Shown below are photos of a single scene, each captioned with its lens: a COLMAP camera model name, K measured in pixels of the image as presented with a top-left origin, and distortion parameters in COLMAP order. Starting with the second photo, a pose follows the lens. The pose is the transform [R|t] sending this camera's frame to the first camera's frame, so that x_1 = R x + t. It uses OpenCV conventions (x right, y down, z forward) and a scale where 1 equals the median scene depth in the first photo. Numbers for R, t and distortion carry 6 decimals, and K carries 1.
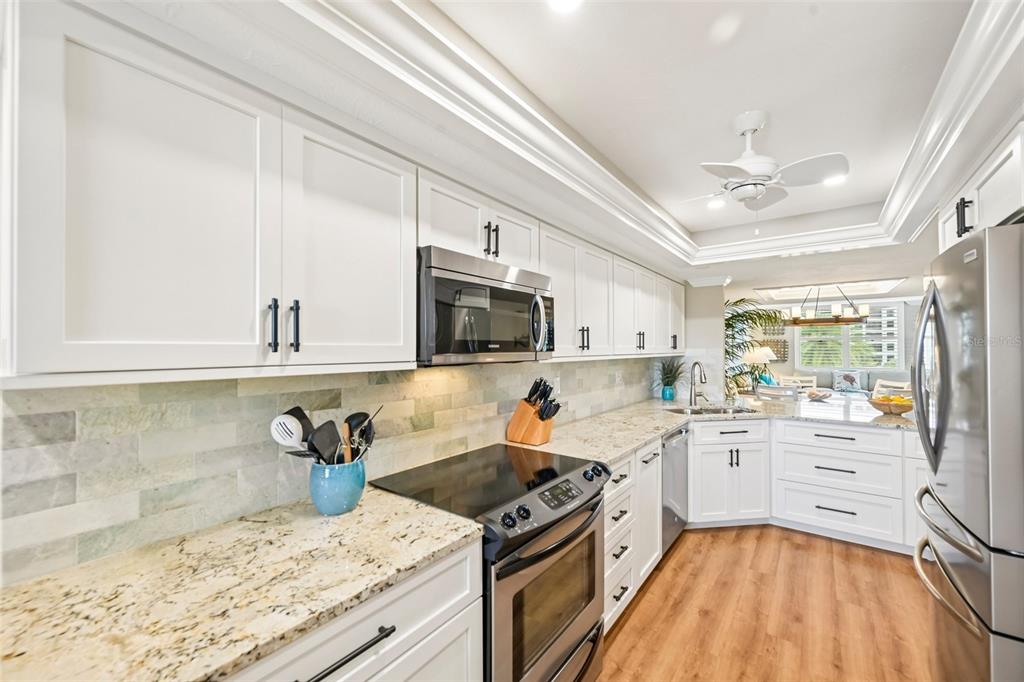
lens RADIAL K [[408.9, 0, 519.7], [0, 408.9, 344.4], [0, 0, 1]] dist [-0.001207, 0.000686]
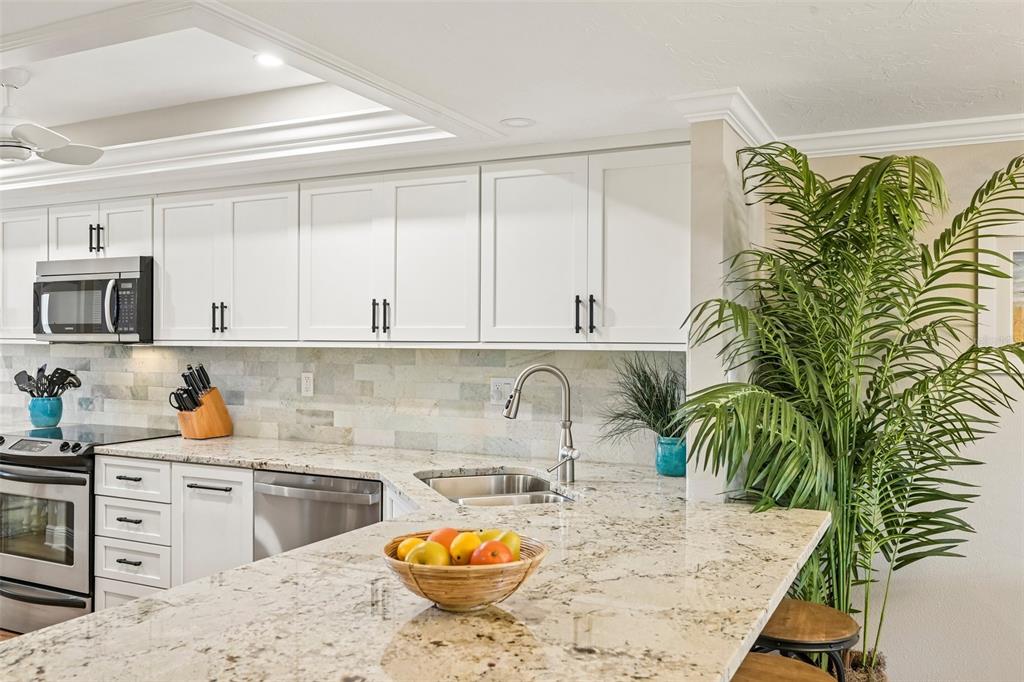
lens RADIAL K [[847.6, 0, 513.5], [0, 847.6, 338.6], [0, 0, 1]] dist [0.008315, 0.006656]
pose [[0.167819, 0.007113, -0.985792, 2.331867], [0.010576, 0.999903, 0.009015, 0.020548], [0.985761, -0.011939, 0.167727, 1.629220]]
